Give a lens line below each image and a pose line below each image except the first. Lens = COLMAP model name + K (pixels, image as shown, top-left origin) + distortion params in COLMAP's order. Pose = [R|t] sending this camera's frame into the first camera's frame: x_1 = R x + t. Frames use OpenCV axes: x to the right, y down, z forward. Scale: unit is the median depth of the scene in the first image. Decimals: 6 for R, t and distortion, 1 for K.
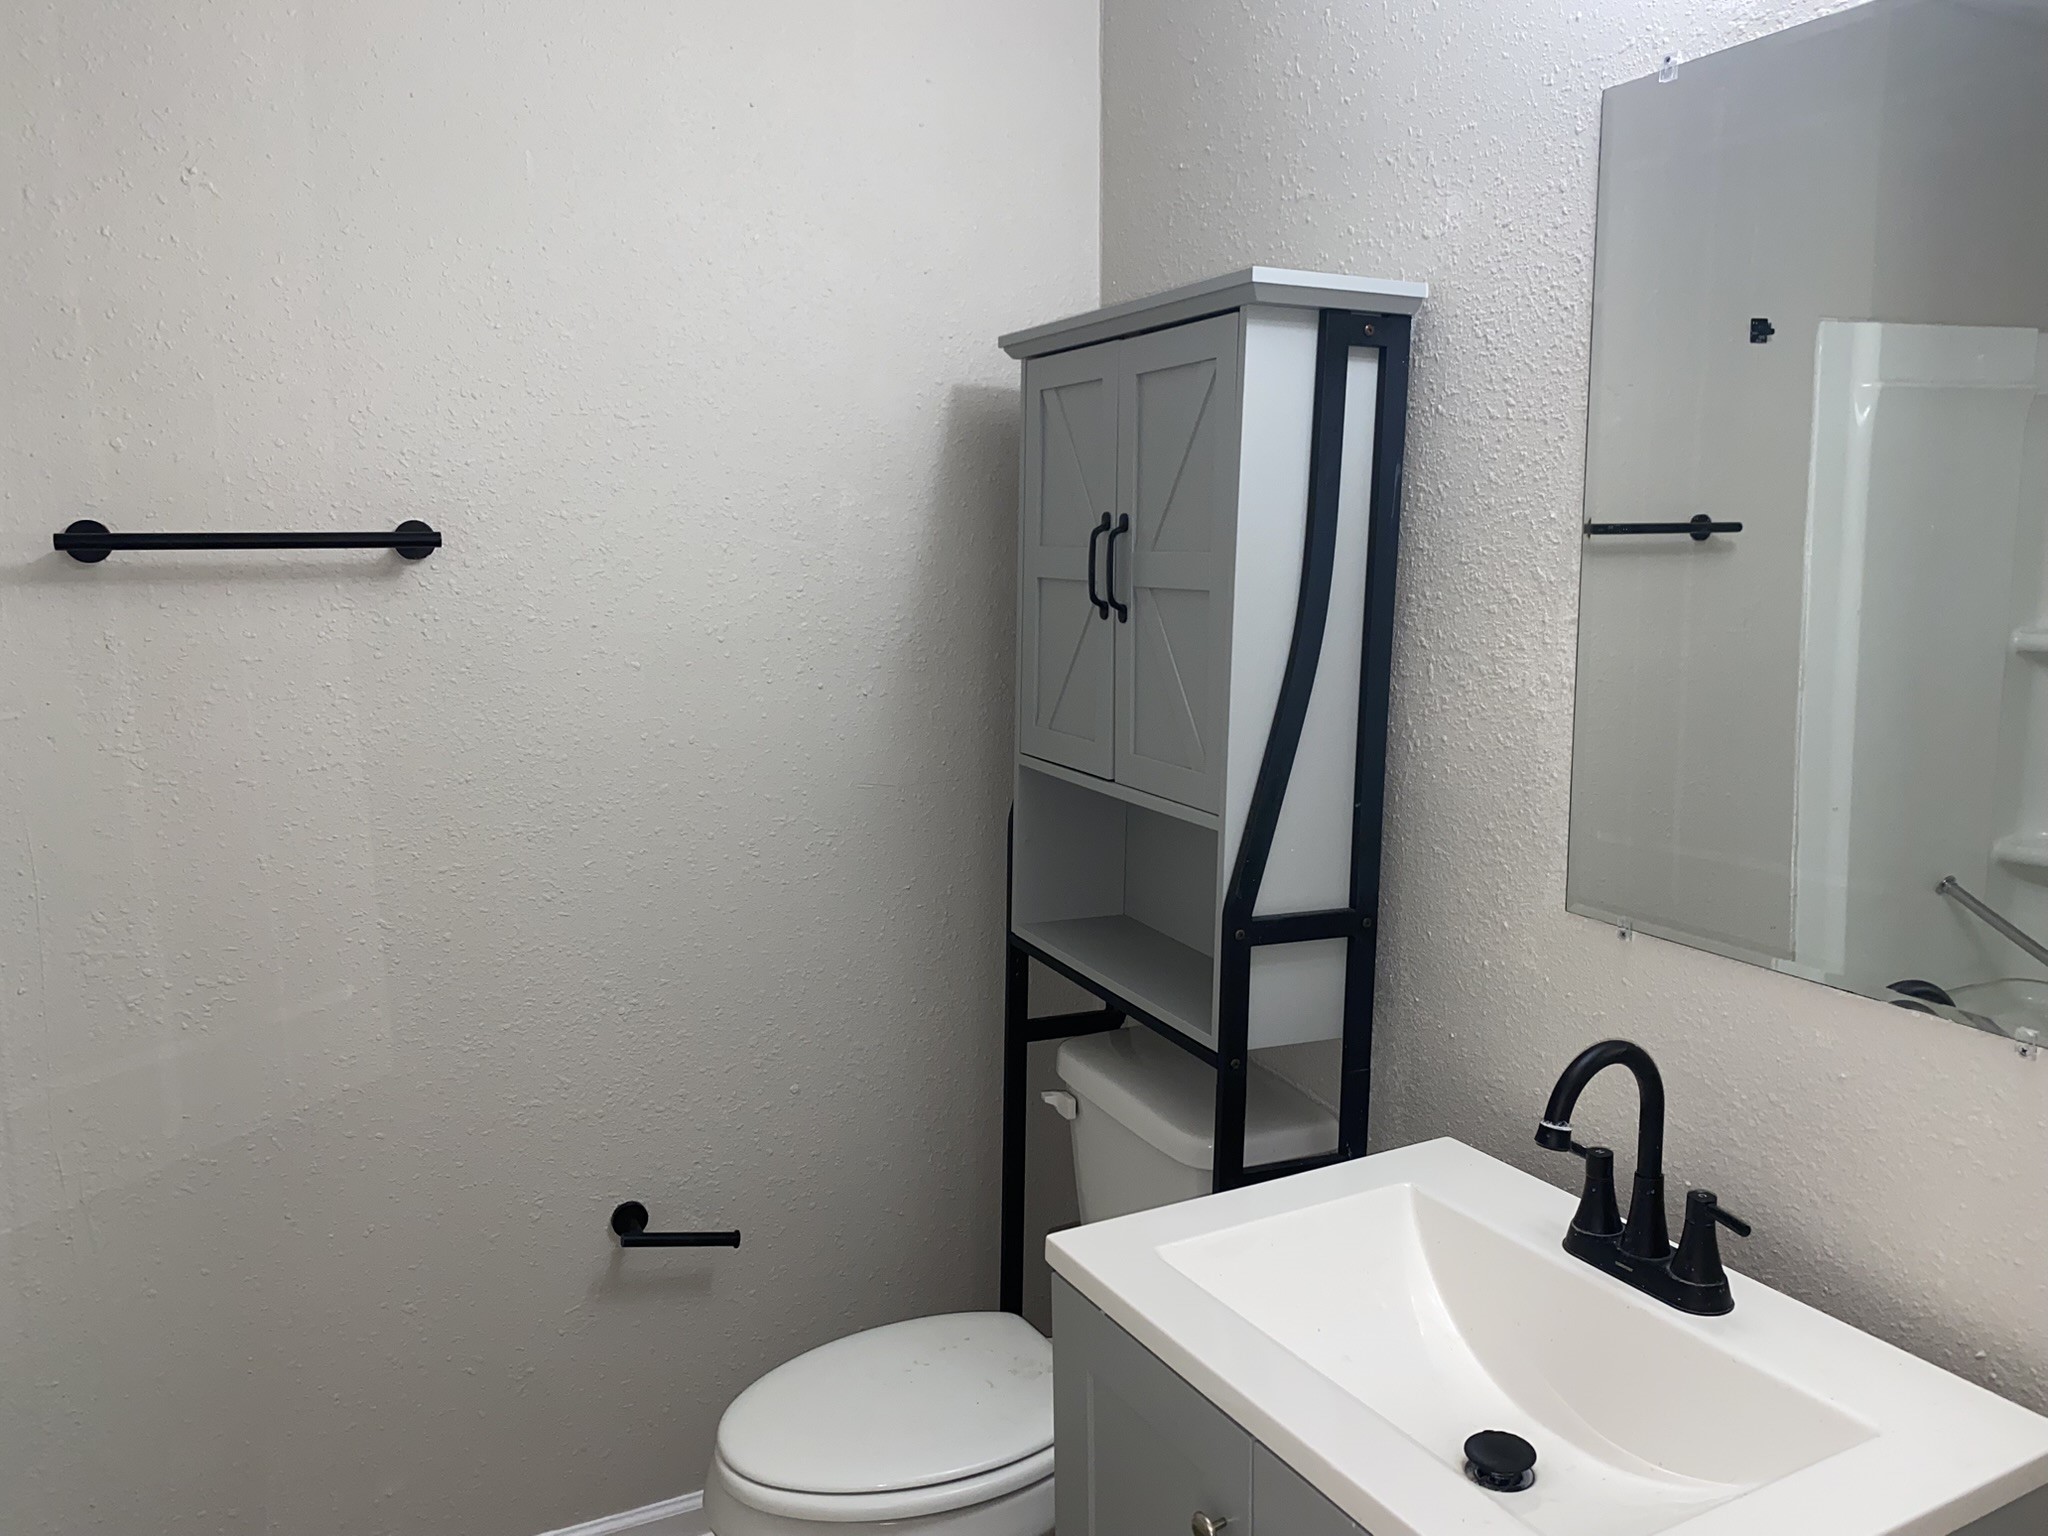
lens RADIAL K [[1549.7, 0, 1024.0], [0, 1549.7, 768.0], [0, 0, 1]] dist [0.086894, -0.178971]
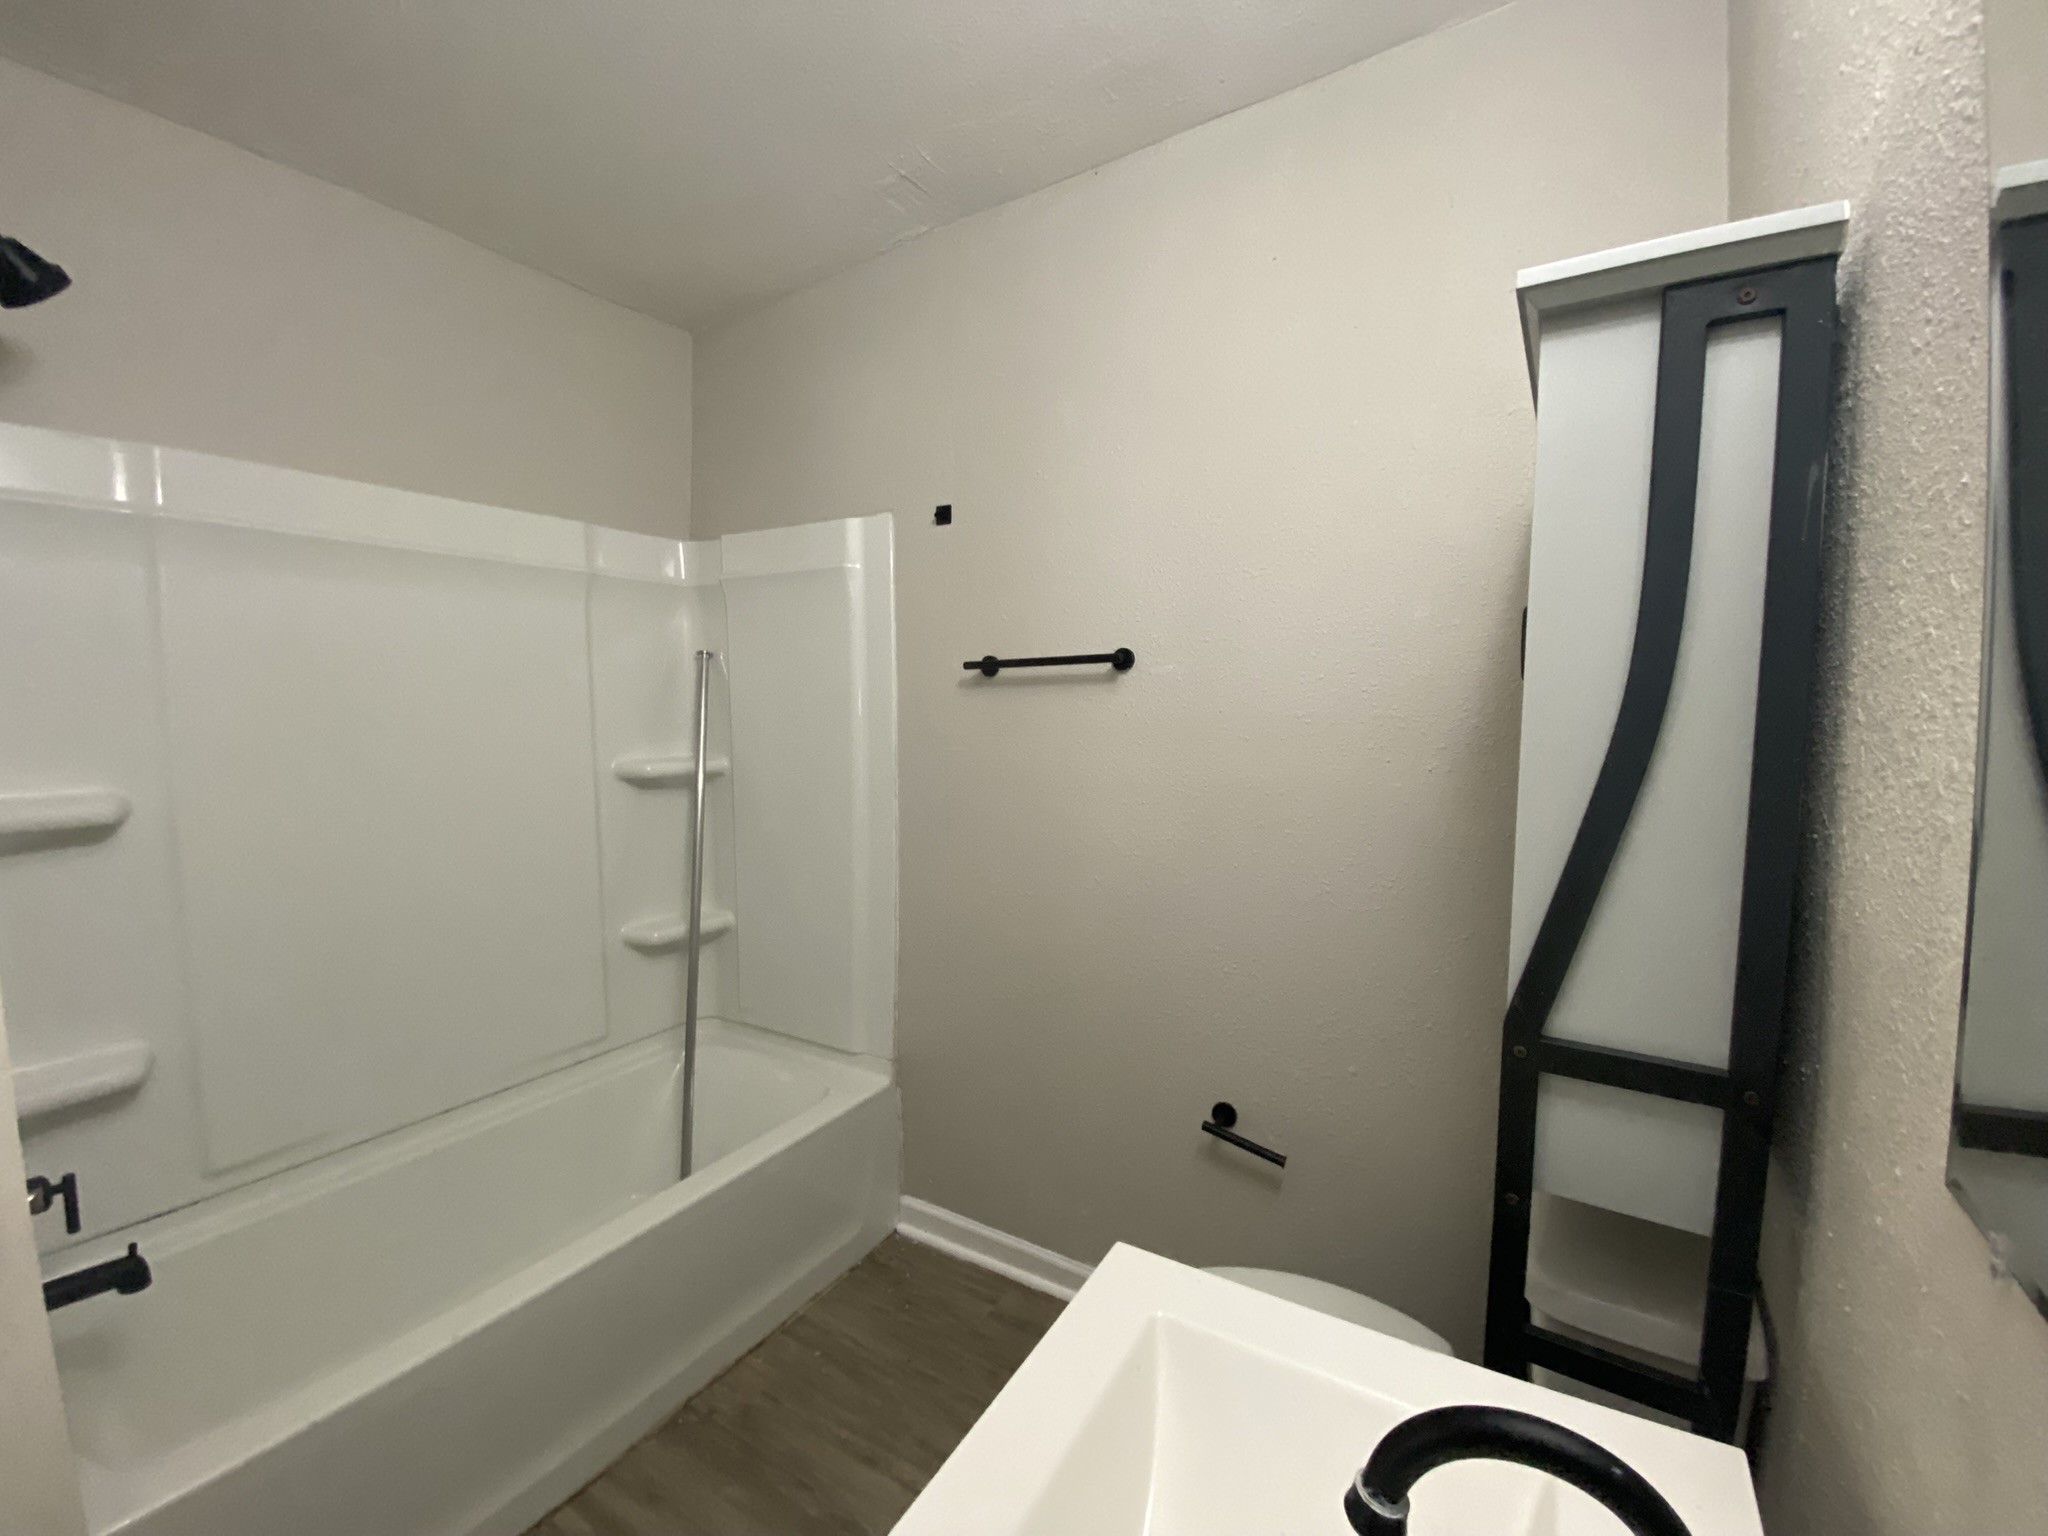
lens RADIAL K [[834.2, 0, 1019.2], [0, 834.2, 757.5], [0, 0, 1]] dist [-0.002429, -0.000388]
pose [[0.515637, 0.045496, -0.855598, 0.378410], [-0.107435, 0.994141, -0.011884, -0.018488], [0.850045, 0.098049, 0.517504, 0.502260]]
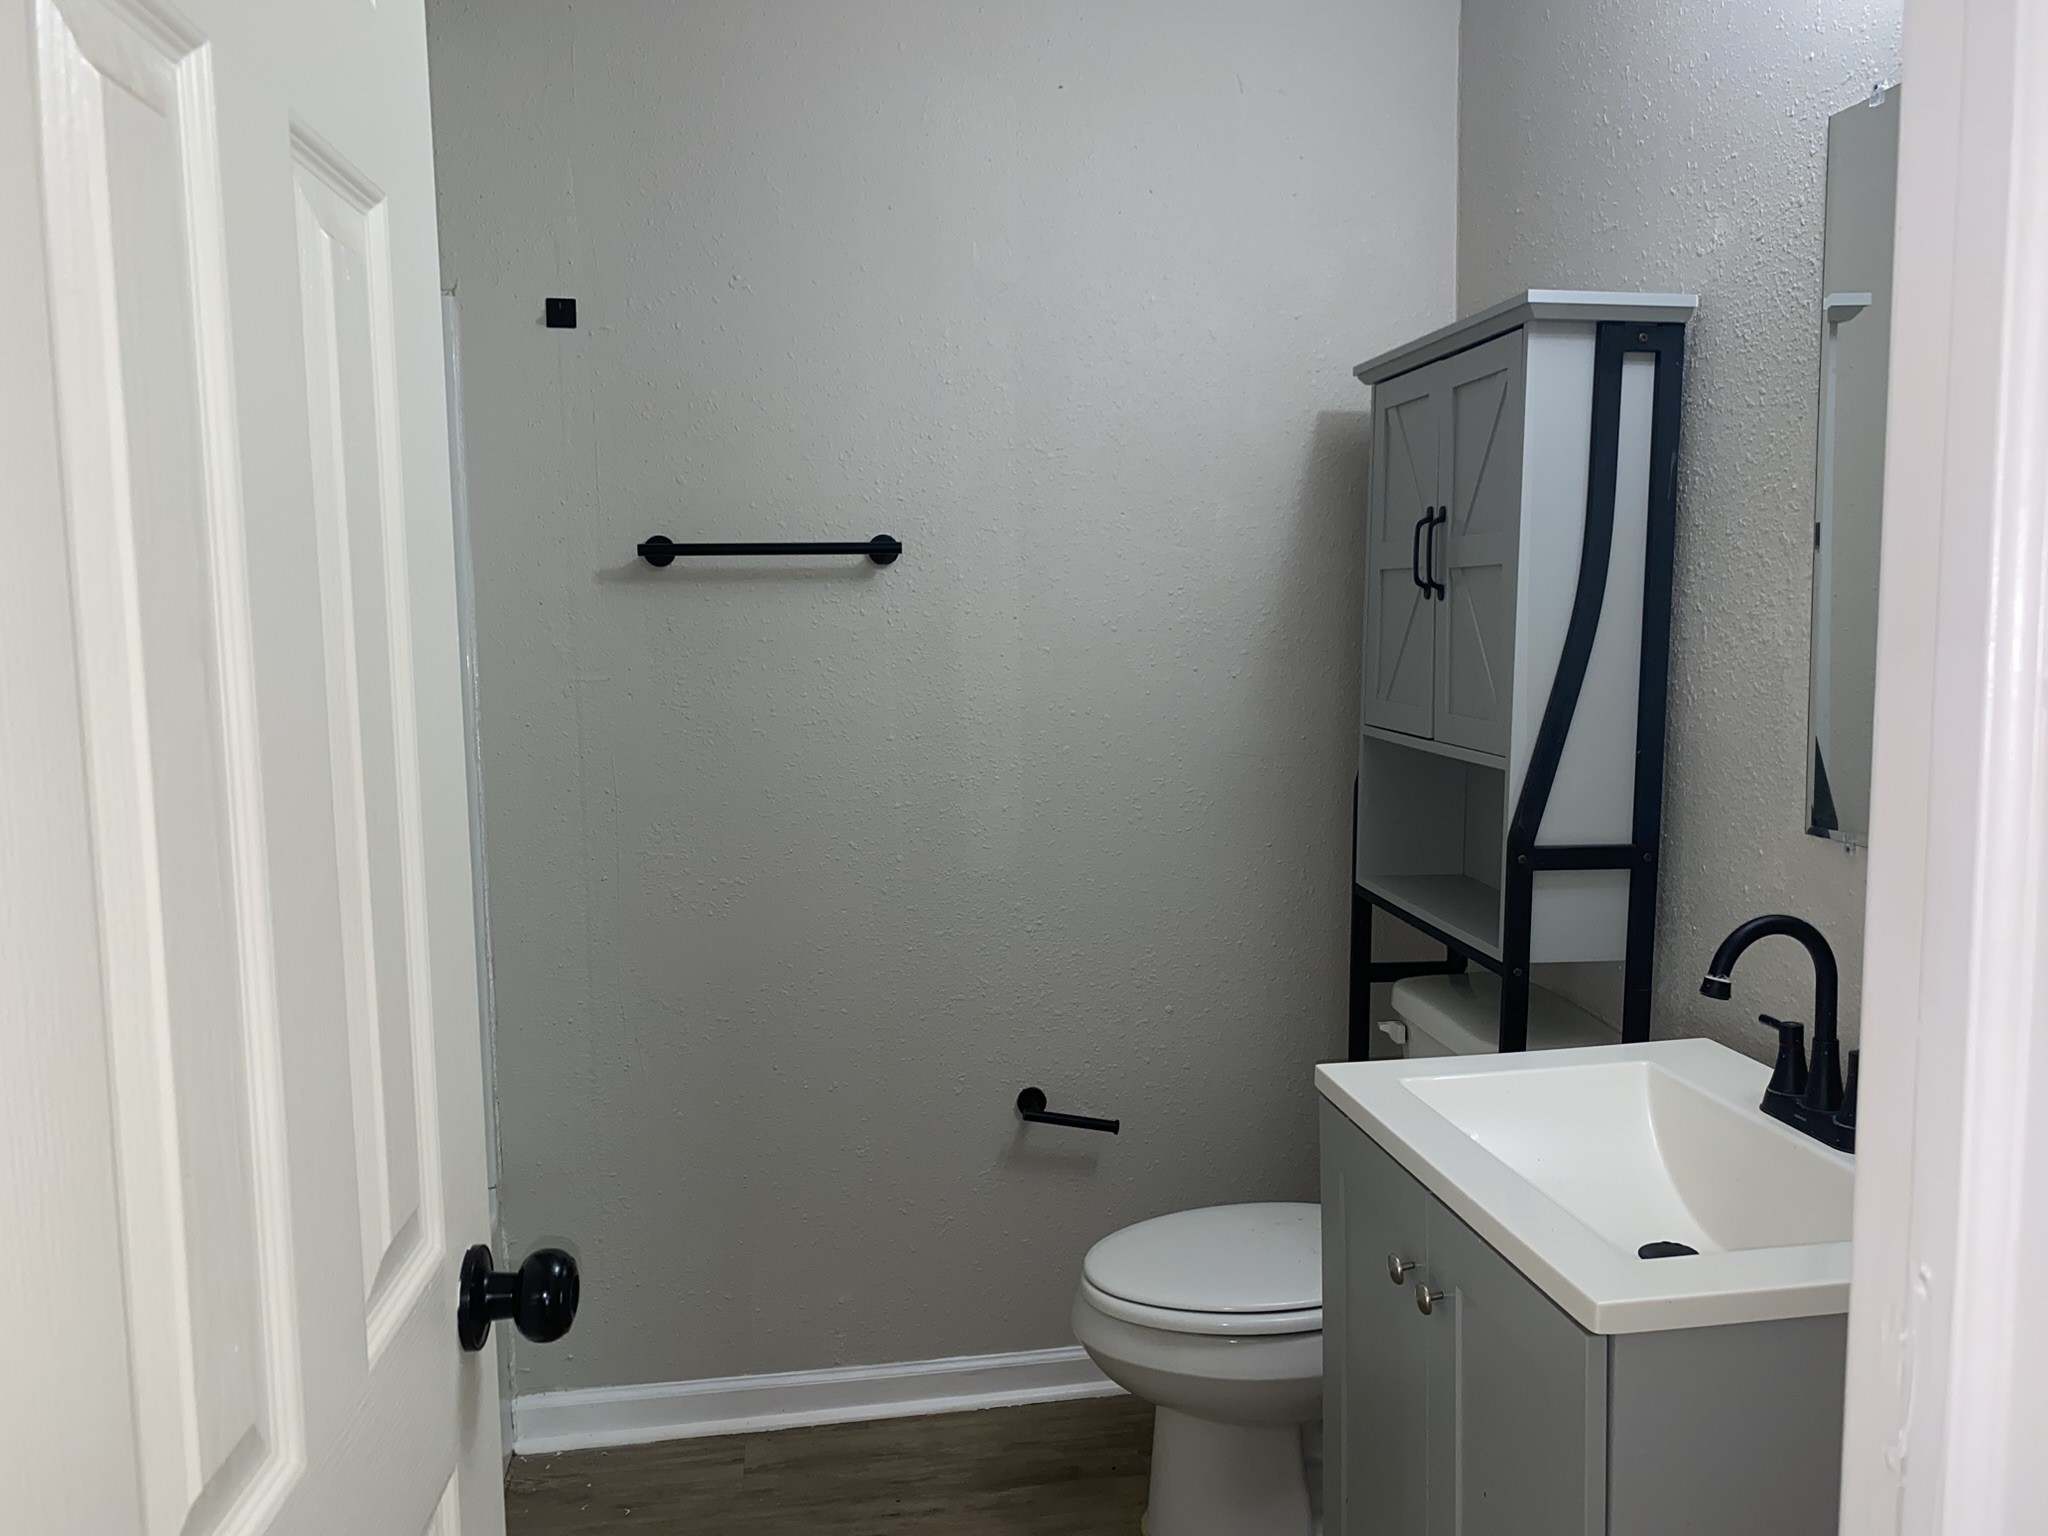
lens RADIAL K [[1590.0, 0, 1024.0], [0, 1590.0, 768.0], [0, 0, 1]] dist [0.005620, 0.008466]
pose [[0.951892, 0.015846, -0.306025, 0.145422], [-0.029306, 0.998792, -0.039440, 0.095170], [0.305030, 0.046511, 0.951206, -0.239944]]
